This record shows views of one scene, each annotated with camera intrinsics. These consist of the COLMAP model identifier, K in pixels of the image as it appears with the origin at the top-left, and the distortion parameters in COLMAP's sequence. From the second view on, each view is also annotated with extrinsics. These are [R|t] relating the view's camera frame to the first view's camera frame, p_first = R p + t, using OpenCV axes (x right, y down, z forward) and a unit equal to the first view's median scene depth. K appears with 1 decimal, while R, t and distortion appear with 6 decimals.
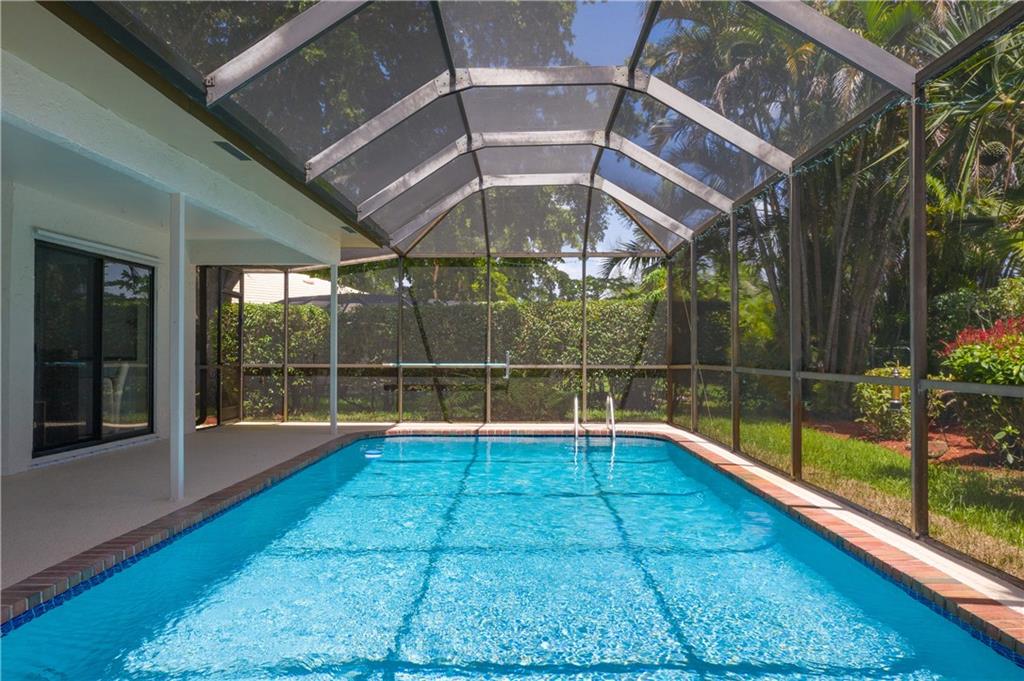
lens RADIAL K [[801.2, 0, 513.6], [0, 801.2, 345.8], [0, 0, 1]] dist [-0.024891, 0.028415]
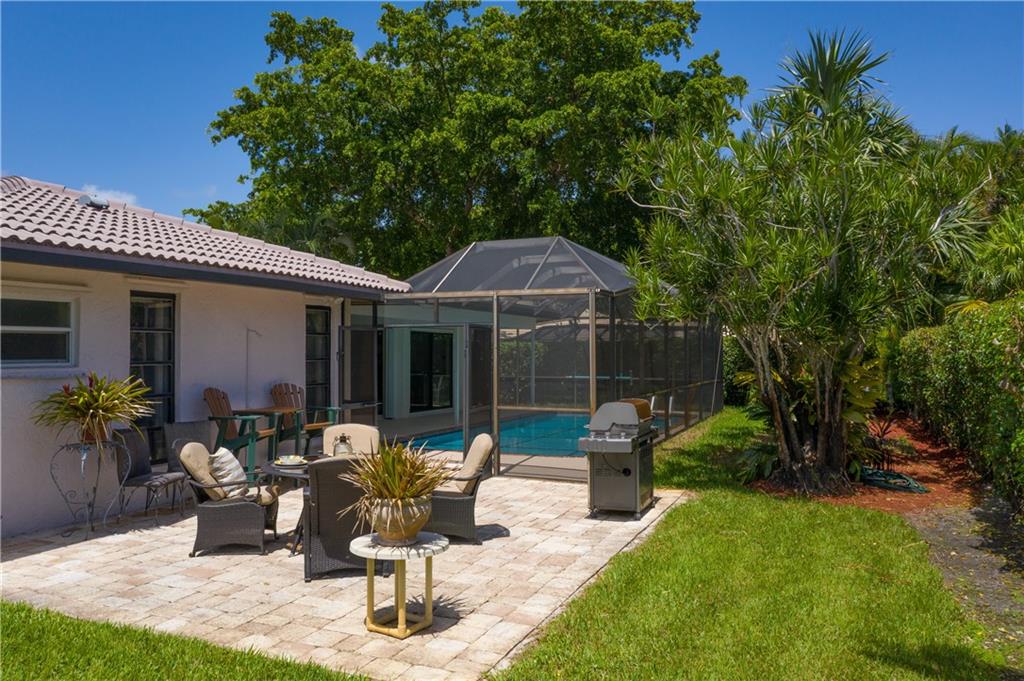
lens RADIAL K [[801.2, 0, 515.8], [0, 801.2, 342.8], [0, 0, 1]] dist [-0.024891, 0.028415]
pose [[0.932939, 0.006266, -0.359980, 0.415687], [-0.007107, 0.999974, -0.001014, -0.053464], [0.359964, 0.003505, 0.932960, -0.822250]]
